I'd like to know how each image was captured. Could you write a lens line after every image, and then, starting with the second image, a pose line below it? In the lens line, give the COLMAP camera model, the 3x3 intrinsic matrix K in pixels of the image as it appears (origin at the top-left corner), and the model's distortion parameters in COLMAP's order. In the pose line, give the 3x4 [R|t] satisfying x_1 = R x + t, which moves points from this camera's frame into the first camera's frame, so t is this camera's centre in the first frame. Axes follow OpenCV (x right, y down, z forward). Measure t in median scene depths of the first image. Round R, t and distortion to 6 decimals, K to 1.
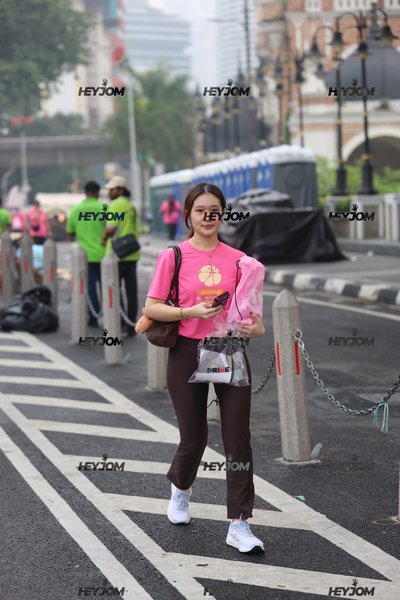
lens RADIAL K [[1533.1, 0, 200.0], [0, 1533.1, 300.0], [0, 0, 1]] dist [-0.011349, -0.505353]
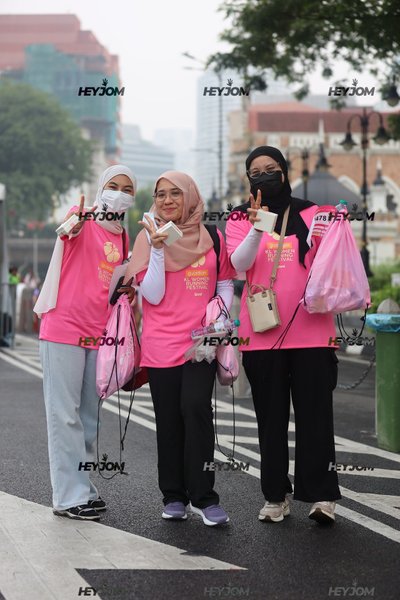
lens RADIAL K [[1384.3, 0, 200.0], [0, 1384.3, 300.0], [0, 0, 1]] dist [0.132093, -0.565617]
pose [[0.998875, 0.043539, 0.018797, -0.002624], [-0.041934, 0.996019, -0.078664, 0.027567], [-0.022147, 0.077788, 0.996724, -0.121331]]
